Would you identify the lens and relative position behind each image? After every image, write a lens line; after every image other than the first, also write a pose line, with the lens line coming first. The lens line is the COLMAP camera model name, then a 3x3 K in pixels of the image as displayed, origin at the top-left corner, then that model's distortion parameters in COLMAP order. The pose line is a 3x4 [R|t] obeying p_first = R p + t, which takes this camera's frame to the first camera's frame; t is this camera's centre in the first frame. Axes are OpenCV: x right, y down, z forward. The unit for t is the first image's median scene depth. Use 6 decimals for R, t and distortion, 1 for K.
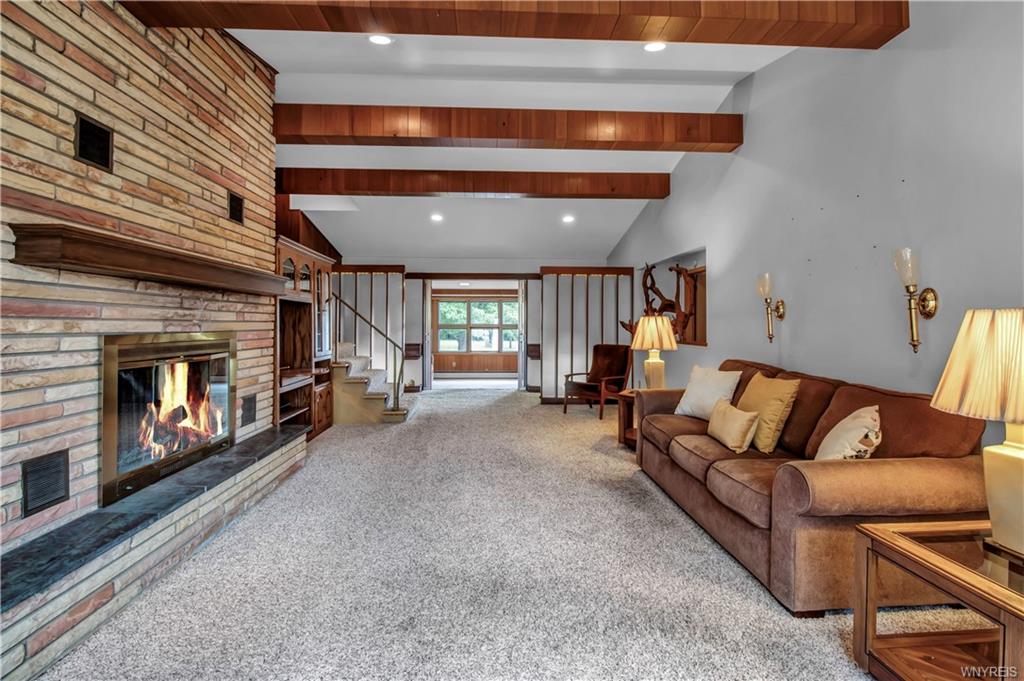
lens RADIAL K [[490.6, 0, 504.5], [0, 490.6, 324.0], [0, 0, 1]] dist [0.000183, -0.006739]
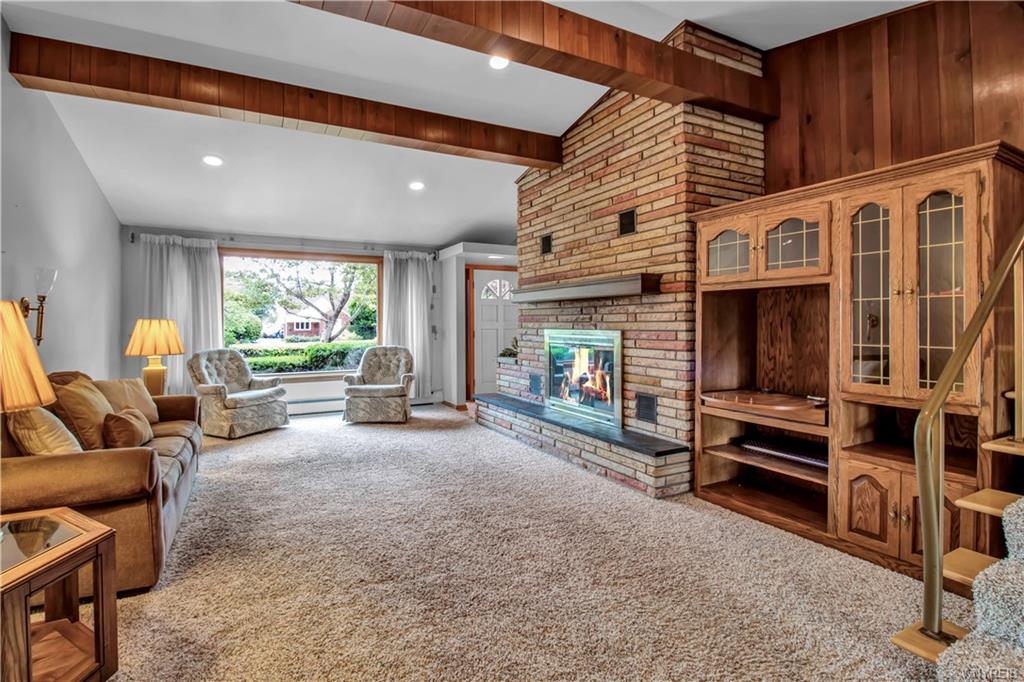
lens RADIAL K [[490.6, 0, 511.6], [0, 490.6, 331.9], [0, 0, 1]] dist [0.000183, -0.006739]
pose [[-0.900187, 0.007308, -0.435442, 0.151453], [0.000488, 0.999875, 0.015773, 0.000261], [0.435503, 0.013986, -0.900078, 1.495714]]
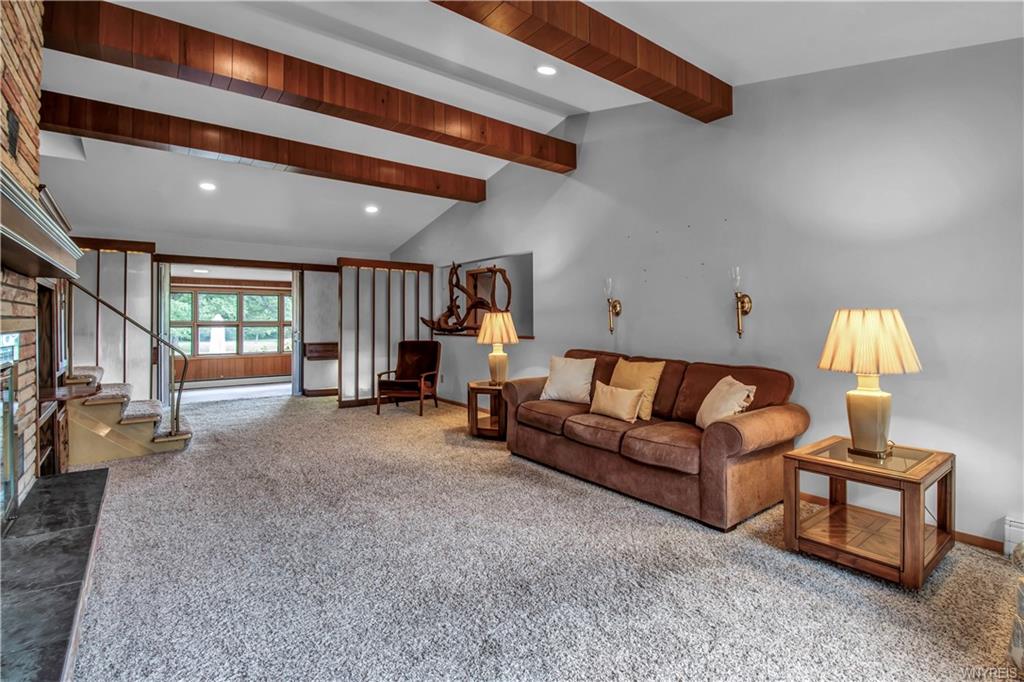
lens RADIAL K [[490.6, 0, 523.3], [0, 490.6, 321.0], [0, 0, 1]] dist [0.000183, -0.006739]
pose [[0.811962, -0.004640, 0.583693, -0.305091], [0.003833, 0.999989, 0.002618, 0.000055], [-0.583698, 0.000111, 0.811971, 0.099136]]
